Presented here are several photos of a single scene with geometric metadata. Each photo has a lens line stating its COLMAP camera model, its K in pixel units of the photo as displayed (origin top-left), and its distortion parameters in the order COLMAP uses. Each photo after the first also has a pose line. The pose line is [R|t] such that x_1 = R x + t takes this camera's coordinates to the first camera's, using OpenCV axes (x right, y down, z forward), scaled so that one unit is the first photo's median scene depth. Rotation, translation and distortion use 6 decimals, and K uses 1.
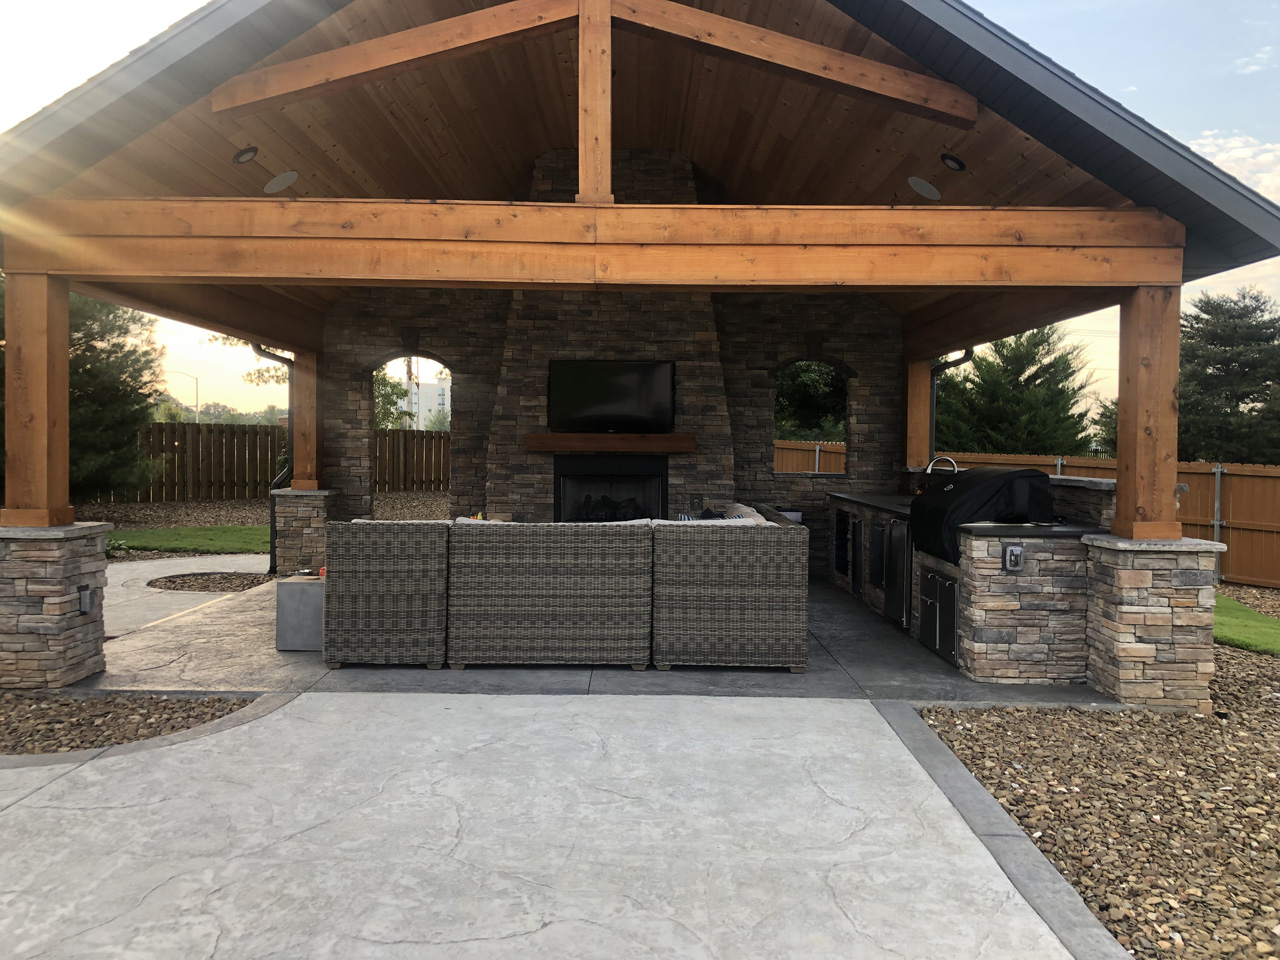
lens RADIAL K [[1049.7, 0, 640.0], [0, 1049.7, 480.0], [0, 0, 1]] dist [0.097411, -0.227628]
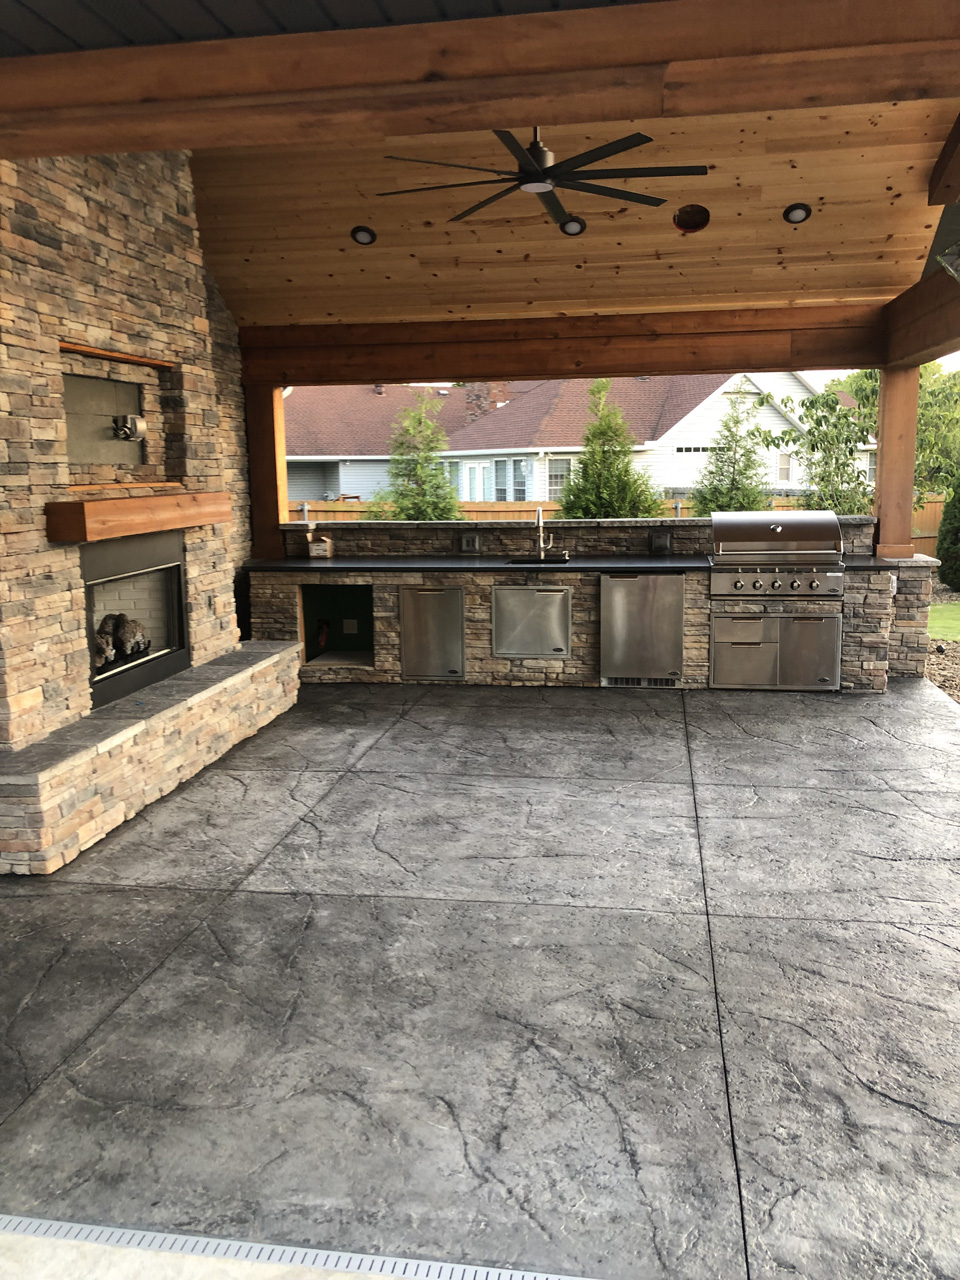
lens RADIAL K [[1047.9, 0, 473.2], [0, 1047.9, 635.4], [0, 0, 1]] dist [0.087593, -0.126708]
pose [[0.169852, -0.171377, 0.970454, -0.925171], [0.051809, 0.984954, 0.164869, -0.095203], [-0.984107, 0.022275, 0.176175, 1.306078]]
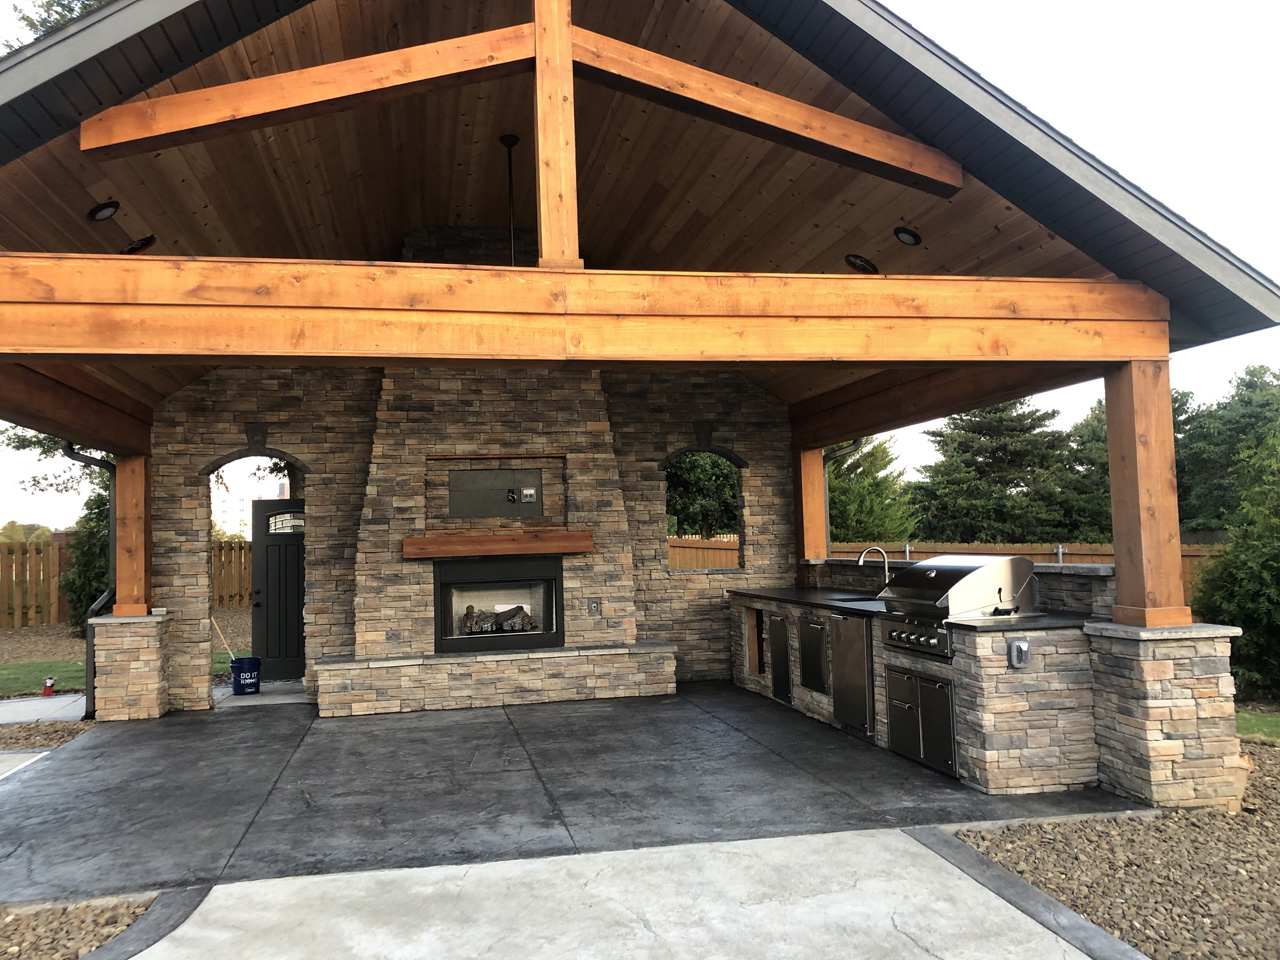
lens RADIAL K [[1057.3, 0, 636.9], [0, 1057.3, 485.8], [0, 0, 1]] dist [0.070301, -0.132805]
pose [[0.980423, -0.027481, 0.194973, -0.152993], [0.044407, 0.995561, -0.082980, -0.009951], [-0.191828, 0.090013, 0.977292, 0.152419]]
